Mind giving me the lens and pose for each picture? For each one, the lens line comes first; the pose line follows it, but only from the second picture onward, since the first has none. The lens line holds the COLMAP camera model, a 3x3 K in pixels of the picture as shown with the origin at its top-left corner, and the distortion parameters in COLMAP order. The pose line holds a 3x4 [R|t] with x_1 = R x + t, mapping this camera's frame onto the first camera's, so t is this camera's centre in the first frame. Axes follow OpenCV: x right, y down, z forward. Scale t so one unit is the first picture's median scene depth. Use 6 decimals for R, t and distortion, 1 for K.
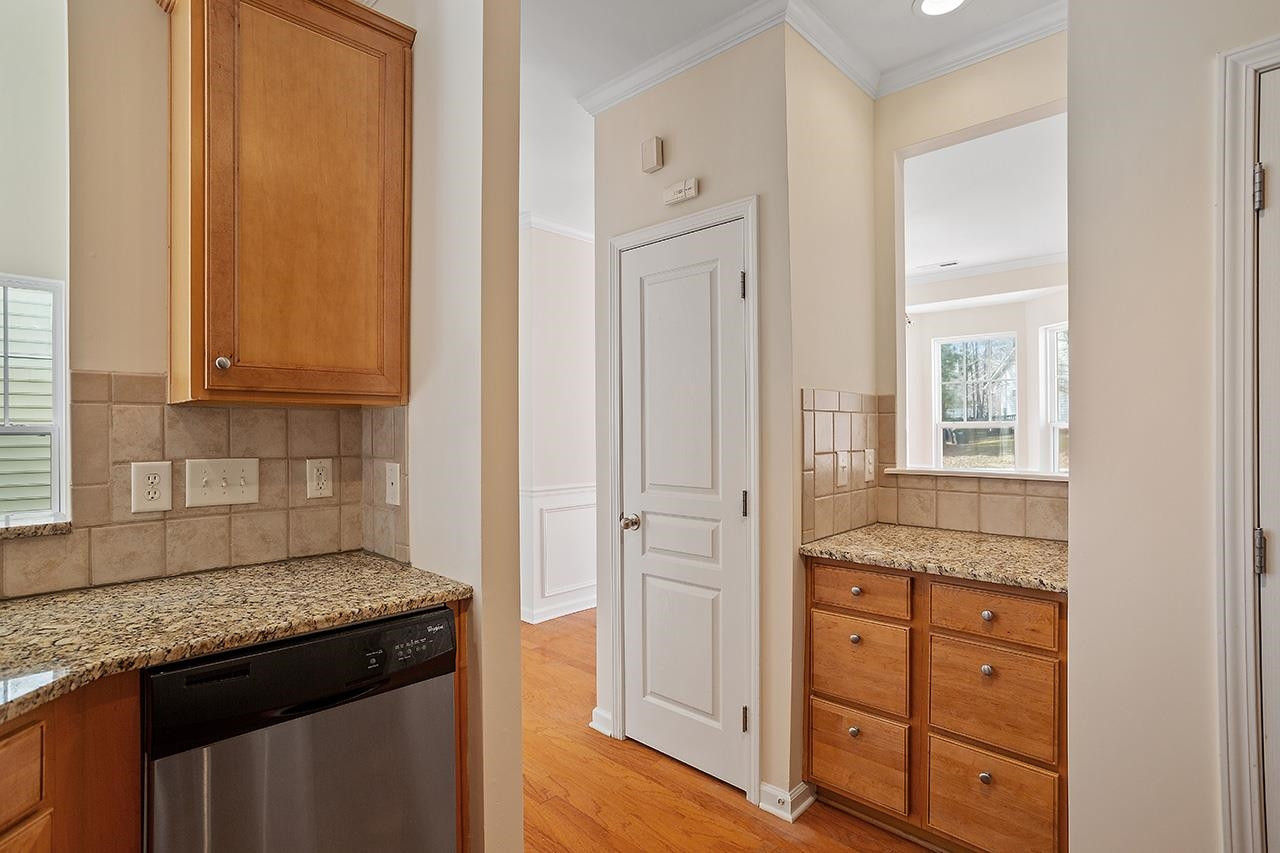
lens RADIAL K [[621.3, 0, 639.6], [0, 621.3, 428.1], [0, 0, 1]] dist [-0.031700, 0.010159]
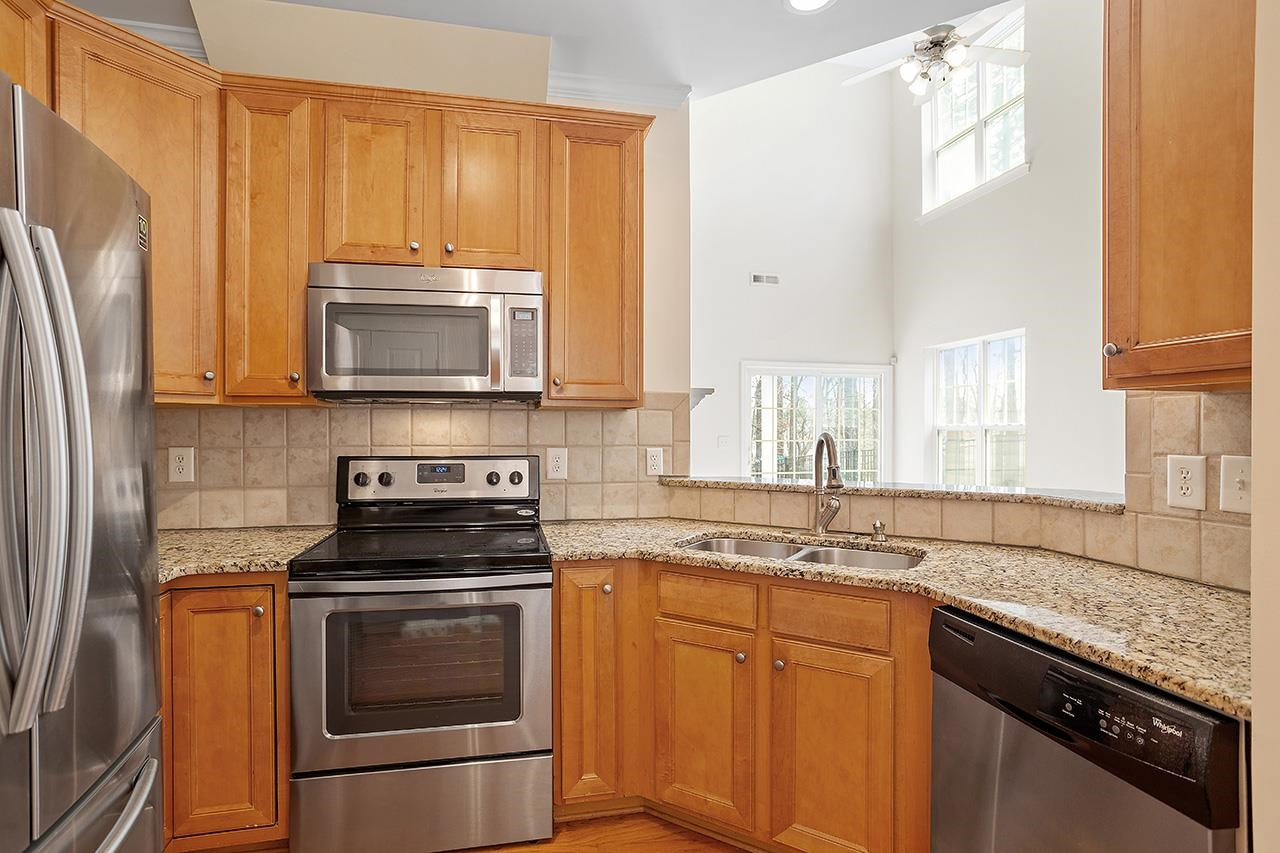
lens RADIAL K [[621.3, 0, 636.9], [0, 621.3, 429.0], [0, 0, 1]] dist [-0.031700, 0.010159]
pose [[-0.556067, 0.000347, -0.831137, 0.473951], [0.001762, 0.999998, -0.000762, 0.014370], [0.831136, -0.001888, -0.556066, 0.855204]]
